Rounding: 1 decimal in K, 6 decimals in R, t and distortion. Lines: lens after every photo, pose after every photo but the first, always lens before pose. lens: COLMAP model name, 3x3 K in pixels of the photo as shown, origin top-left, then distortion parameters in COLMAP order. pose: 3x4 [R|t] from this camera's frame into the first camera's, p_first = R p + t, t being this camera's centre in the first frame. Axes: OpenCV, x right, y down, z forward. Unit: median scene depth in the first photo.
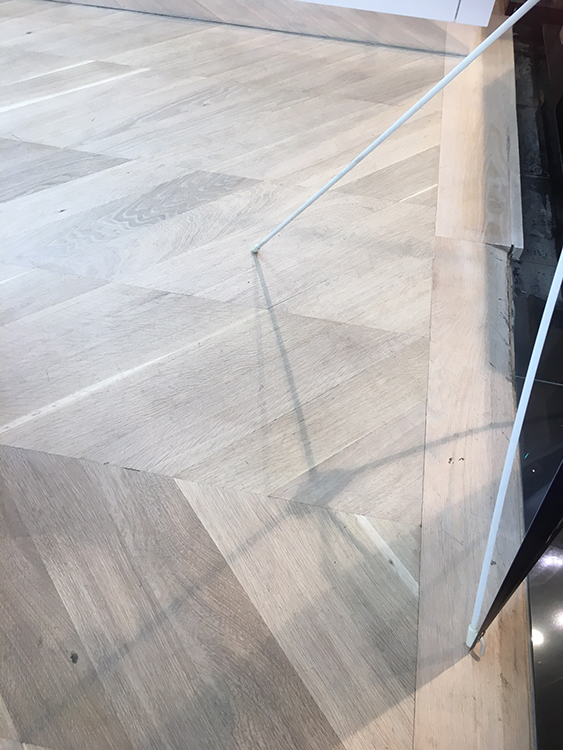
lens RADIAL K [[636.3, 0, 281.5], [0, 636.3, 375.0], [0, 0, 1]] dist [0.081700, -0.100882]
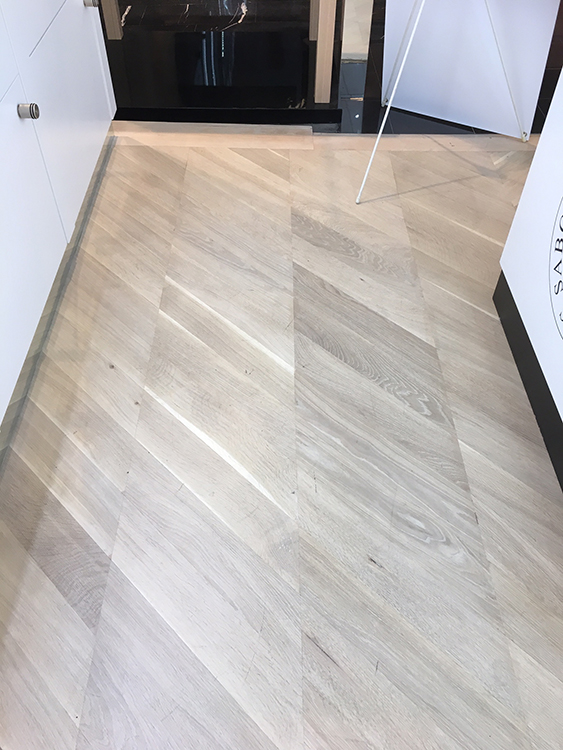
lens RADIAL K [[636.3, 0, 281.5], [0, 636.3, 375.0], [0, 0, 1]] dist [0.081700, -0.100882]
pose [[-0.186147, -0.755204, 0.628503, -1.227015], [0.772844, 0.282441, 0.568277, -1.028647], [-0.606681, 0.591518, 0.531080, 0.432927]]
